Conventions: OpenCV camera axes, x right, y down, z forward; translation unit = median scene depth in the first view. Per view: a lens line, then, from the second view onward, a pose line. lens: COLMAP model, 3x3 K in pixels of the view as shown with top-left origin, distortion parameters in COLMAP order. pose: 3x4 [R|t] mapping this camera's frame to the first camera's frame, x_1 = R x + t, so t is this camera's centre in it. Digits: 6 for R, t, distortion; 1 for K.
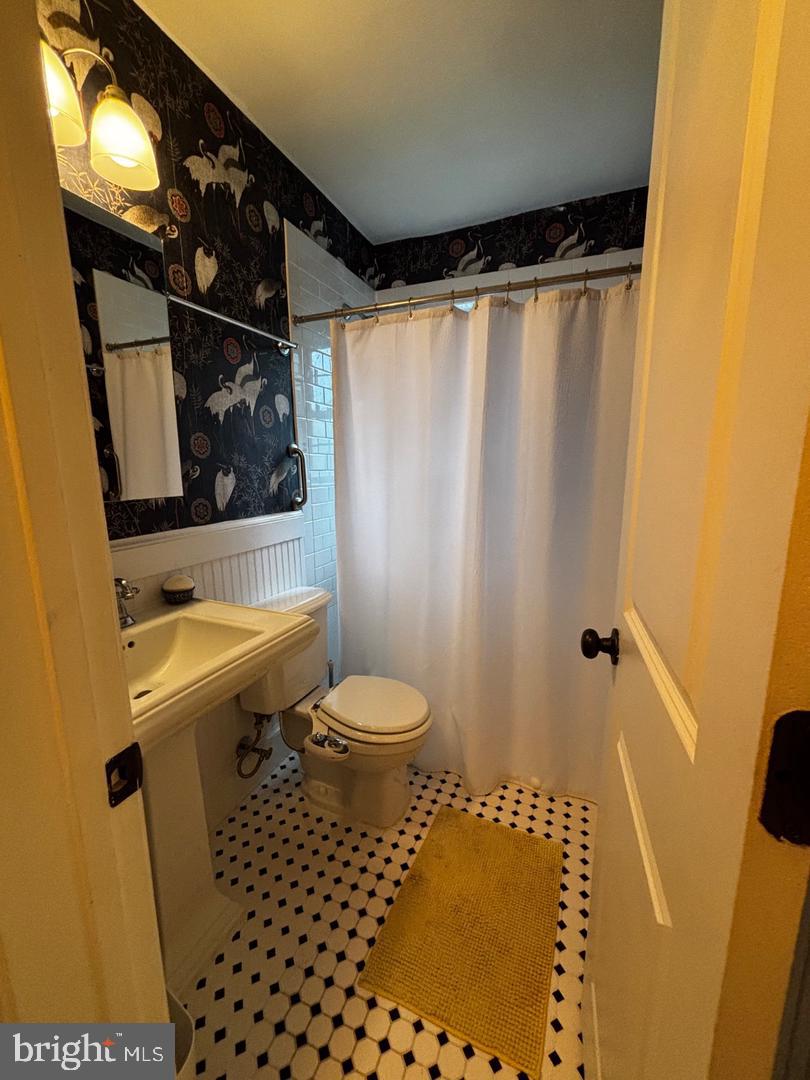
lens RADIAL K [[435.7, 0, 405.0], [0, 435.7, 540.0], [0, 0, 1]] dist [0.001840, -0.000117]
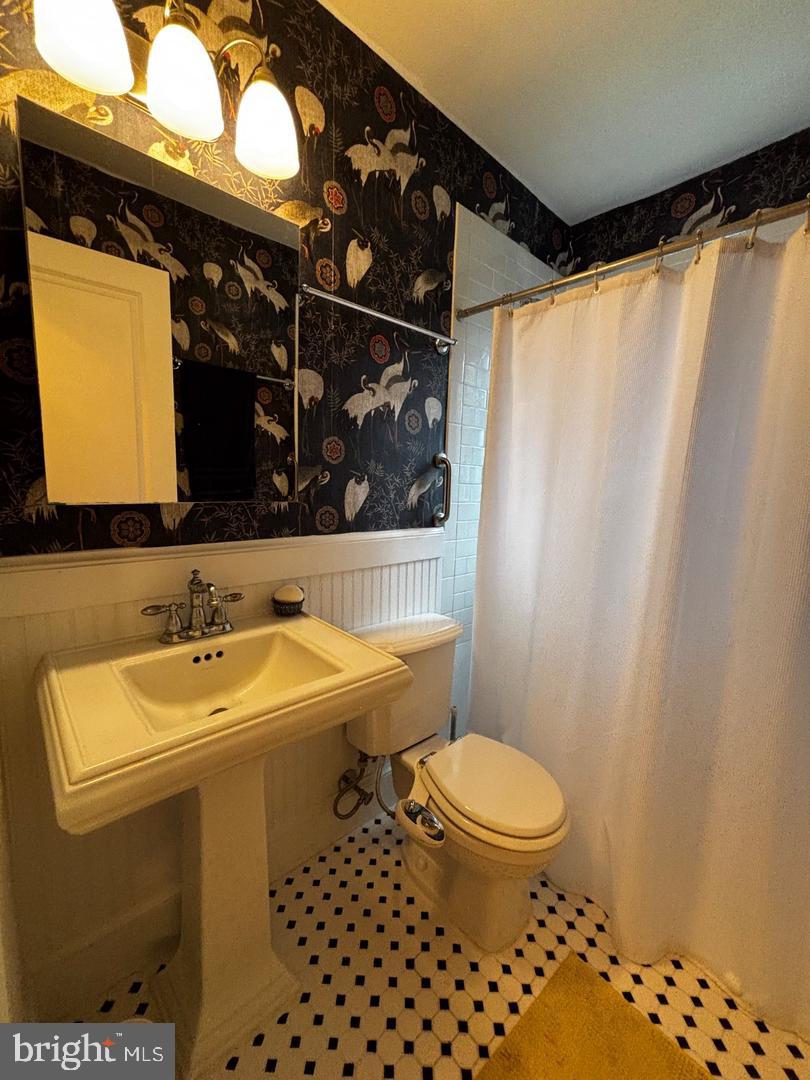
lens RADIAL K [[435.7, 0, 405.0], [0, 435.7, 540.0], [0, 0, 1]] dist [0.001840, -0.000117]
pose [[0.908908, 0.097412, -0.405459, 0.061630], [-0.113254, 0.993450, -0.015202, -0.024350], [0.401322, 0.059737, 0.913987, 0.193030]]
